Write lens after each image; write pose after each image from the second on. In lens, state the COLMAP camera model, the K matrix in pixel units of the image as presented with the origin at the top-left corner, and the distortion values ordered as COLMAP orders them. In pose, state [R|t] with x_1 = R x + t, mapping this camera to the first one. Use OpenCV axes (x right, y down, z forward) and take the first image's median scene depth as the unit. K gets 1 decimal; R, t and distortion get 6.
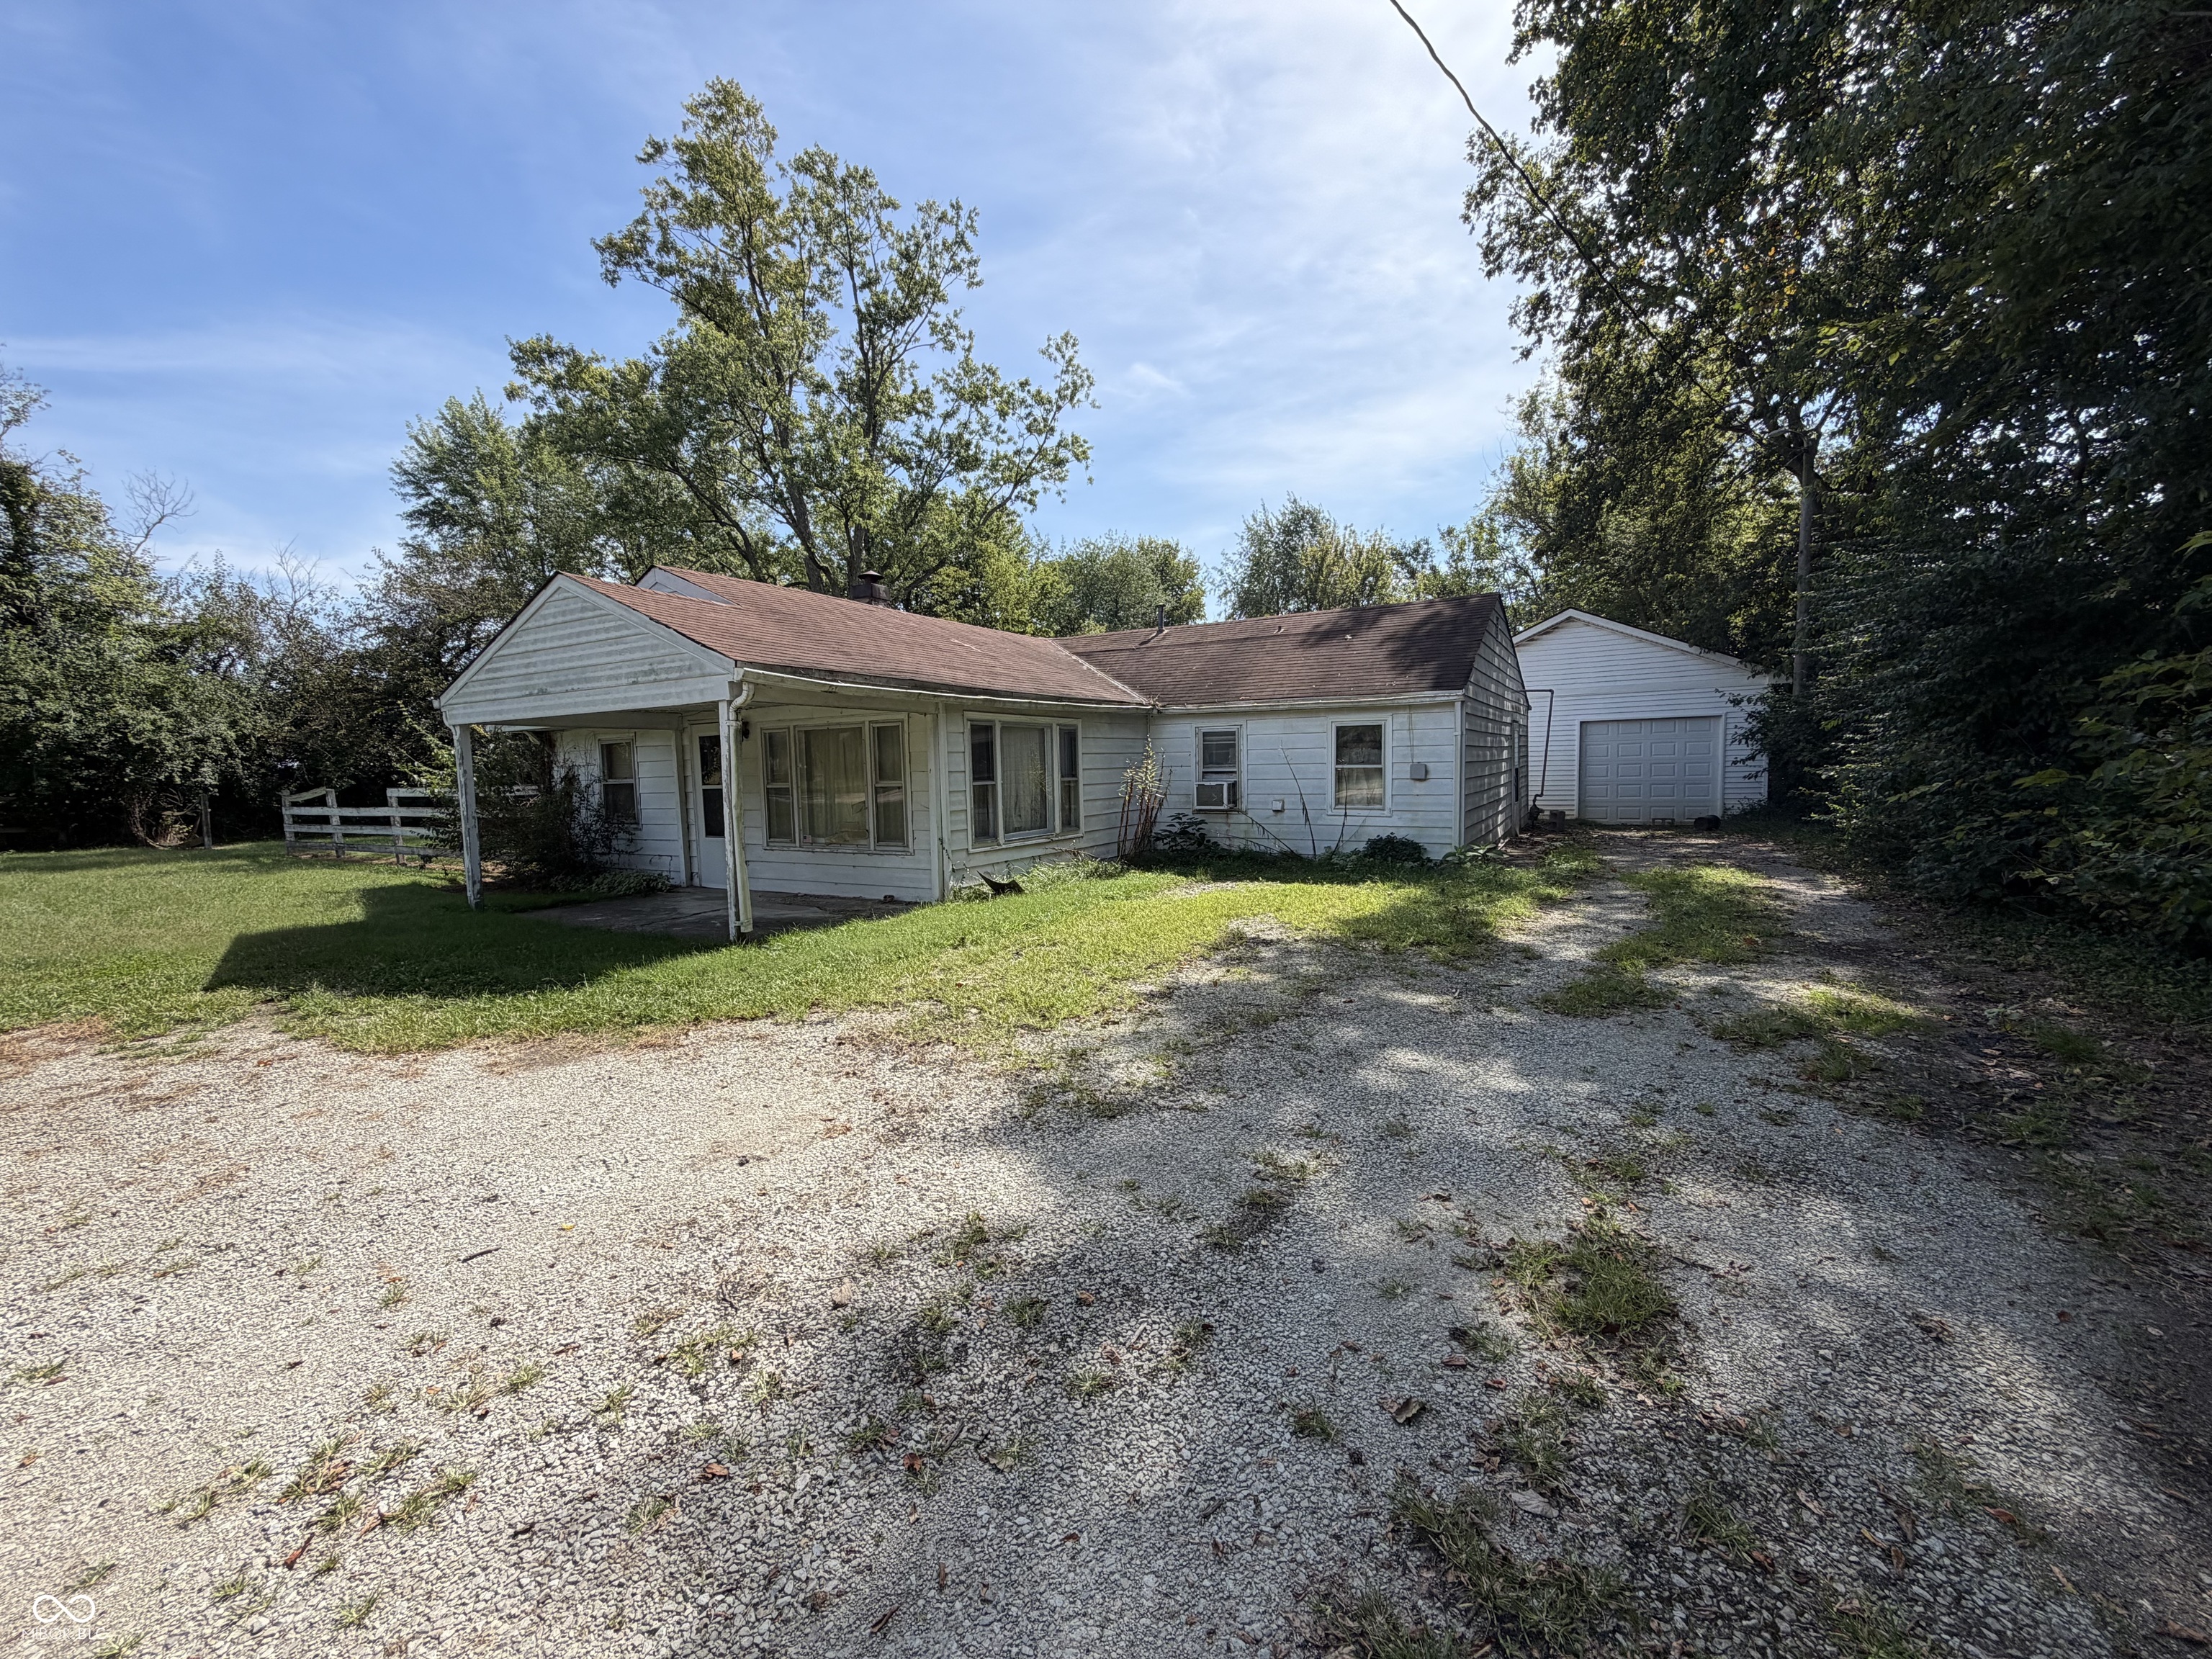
lens RADIAL K [[887.4, 0, 1099.8], [0, 887.4, 830.4], [0, 0, 1]] dist [0.001740, -0.000247]
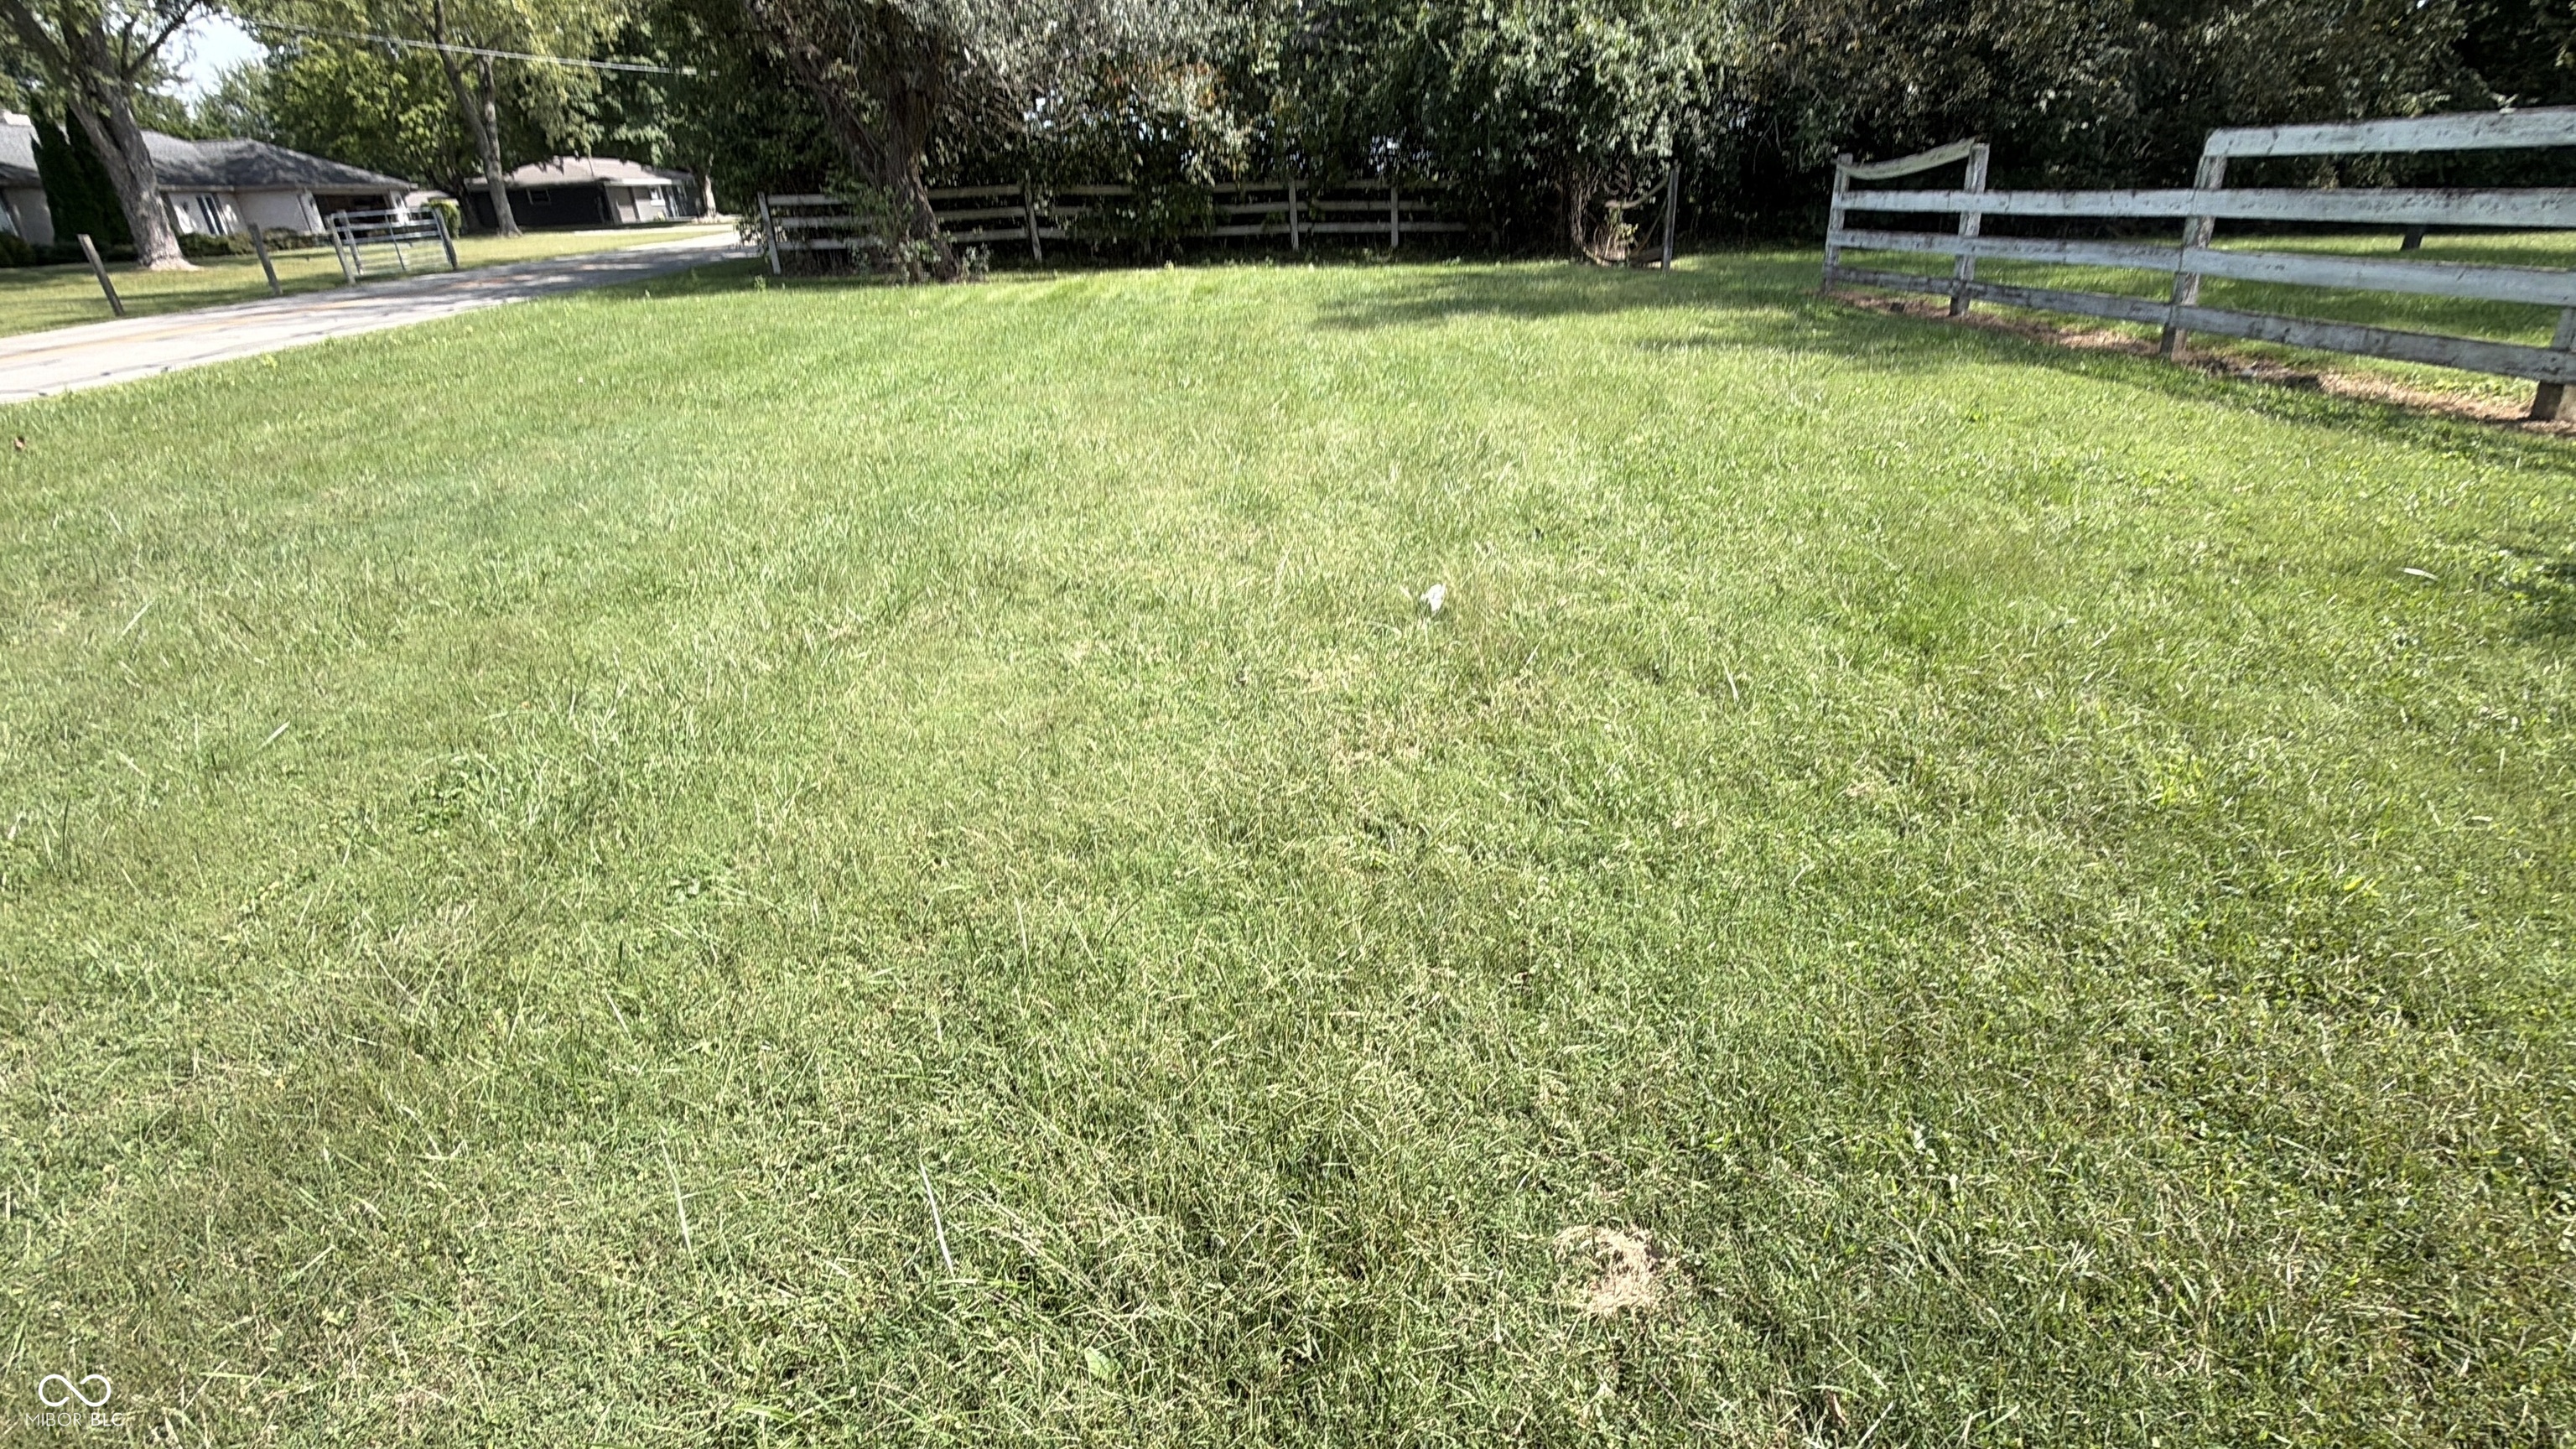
lens RADIAL K [[1168.2, 0, 1285.3], [0, 1168.2, 710.2], [0, 0, 1]] dist [-0.000561, 0.000498]
pose [[0.547673, 0.338370, -0.765219, -0.397472], [-0.025703, 0.920948, 0.388836, -0.004489], [0.836297, -0.193287, 0.513076, 0.285115]]
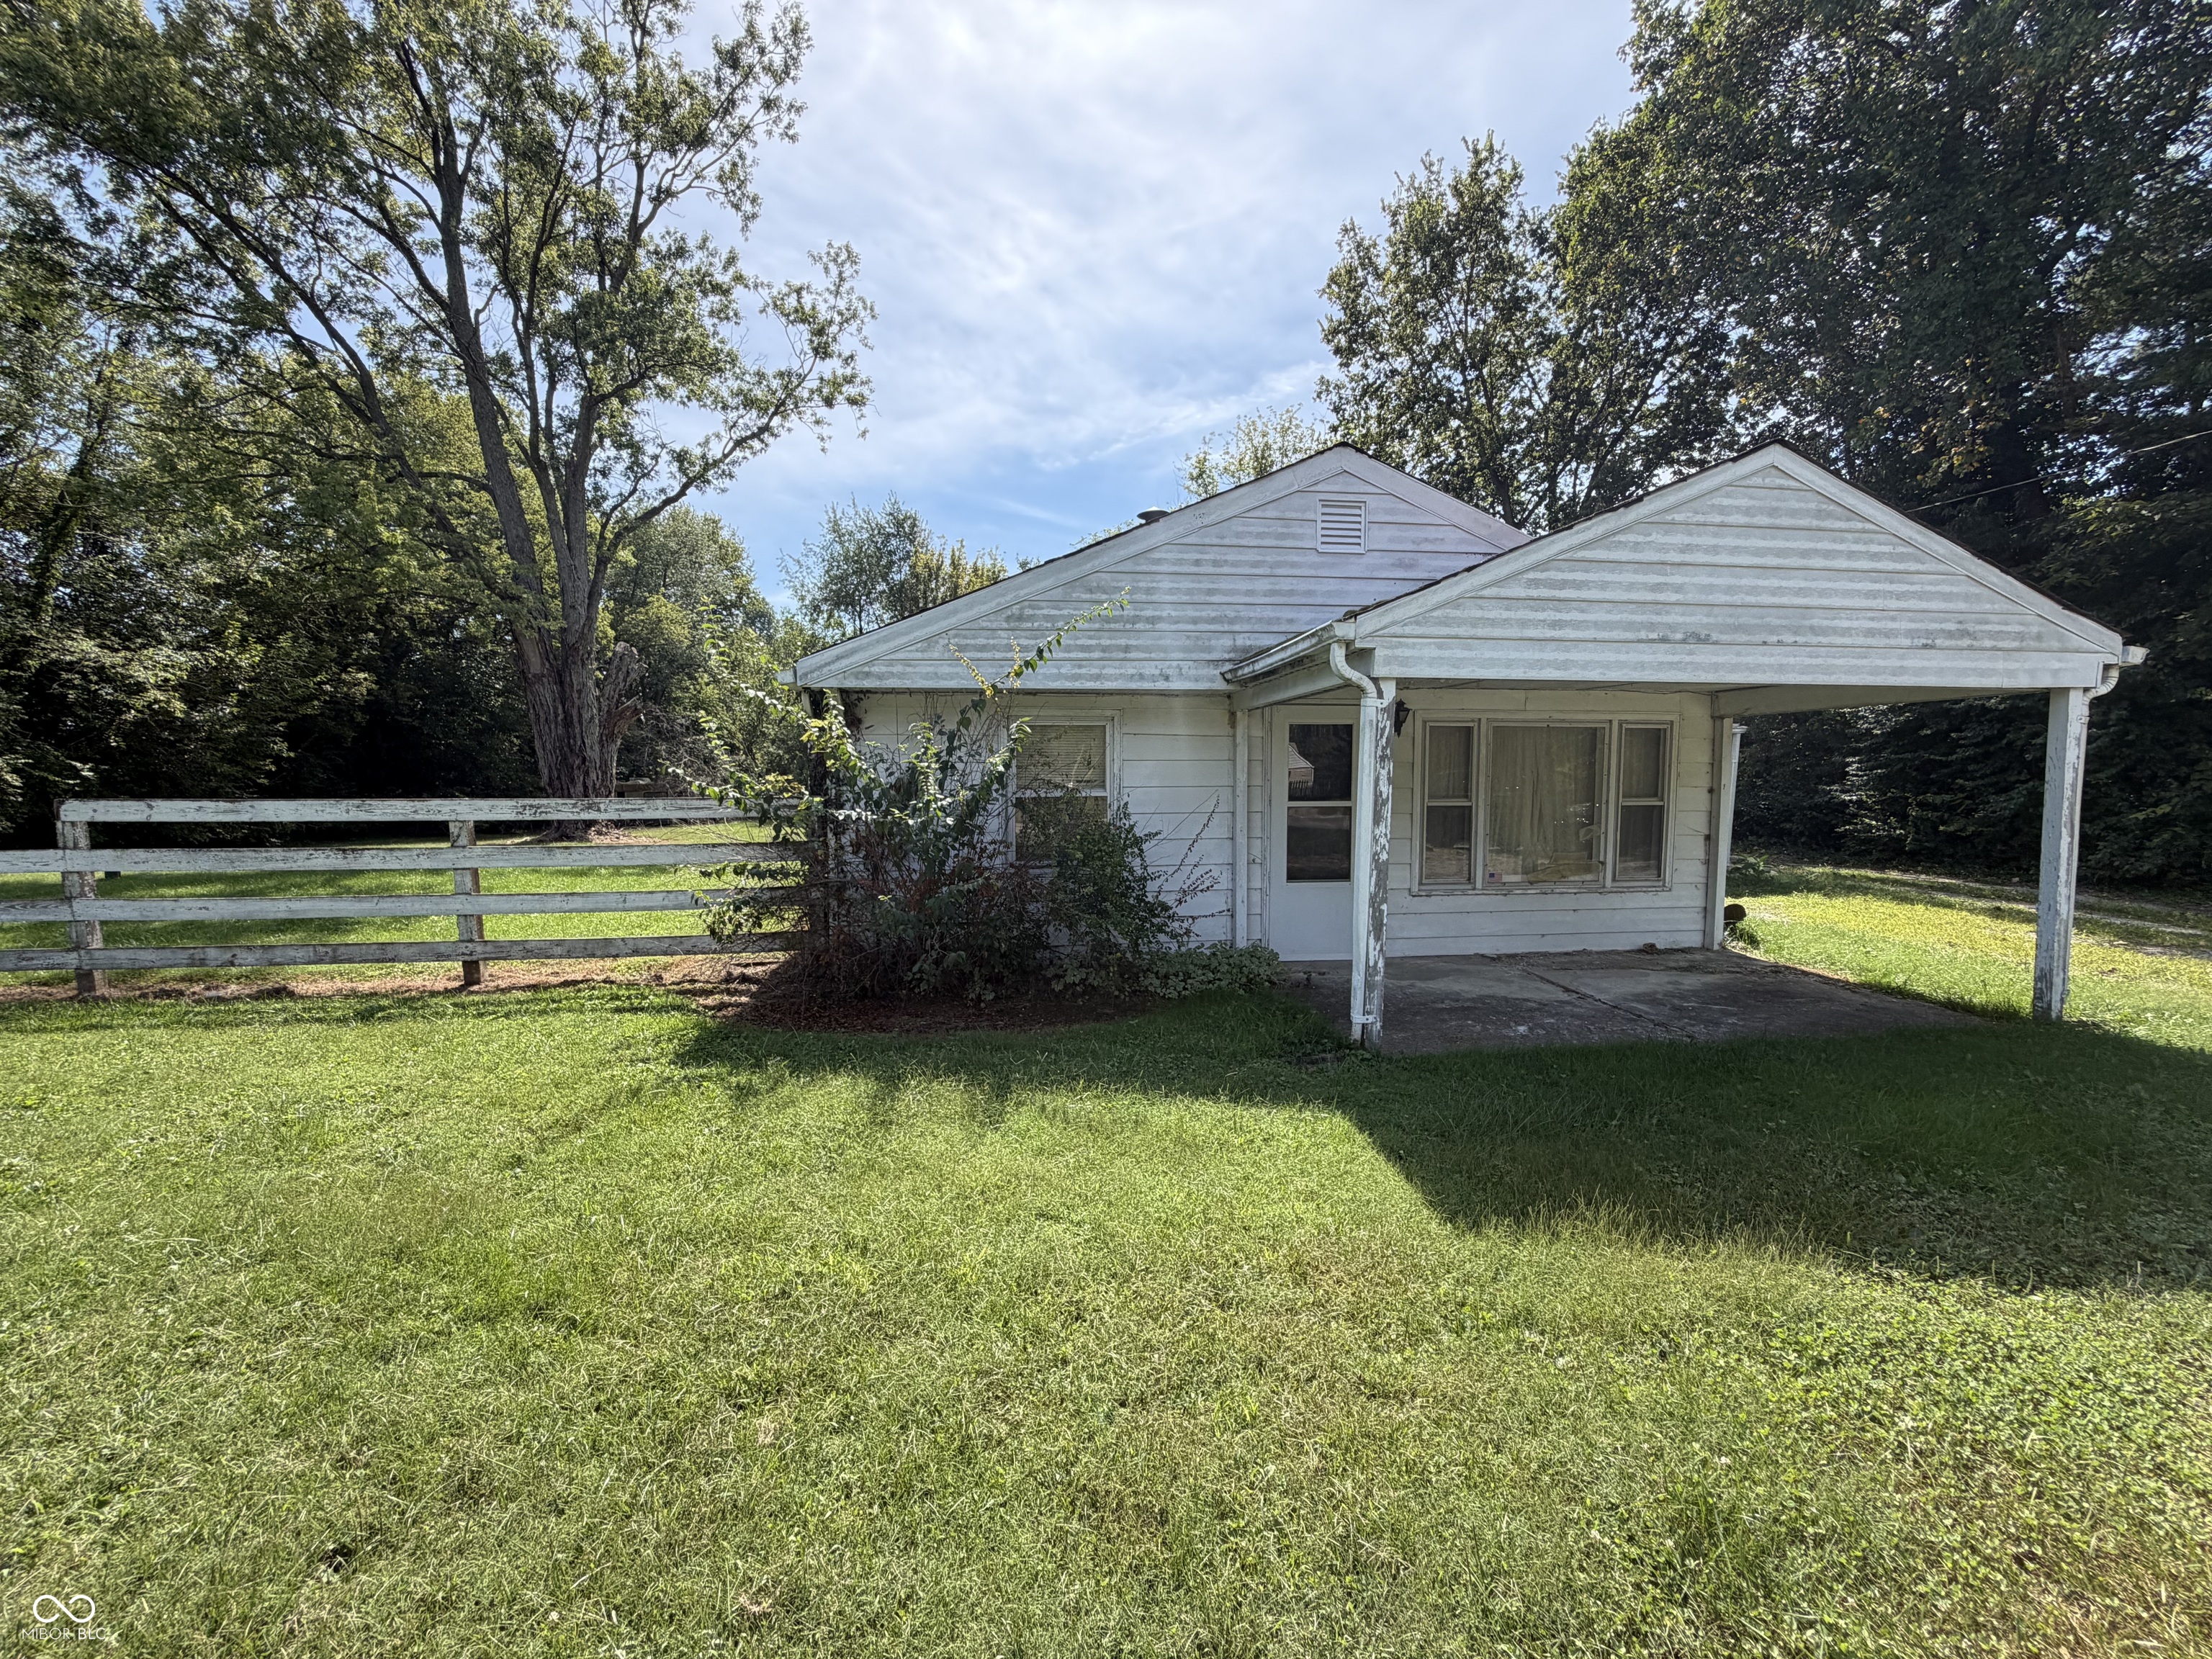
lens RADIAL K [[887.4, 0, 1099.8], [0, 887.4, 830.4], [0, 0, 1]] dist [0.001740, -0.000247]
pose [[0.787684, -0.013666, 0.615928, -0.478607], [0.024261, 0.999667, -0.008845, -0.014017], [-0.615602, 0.021910, 0.787753, 0.295465]]
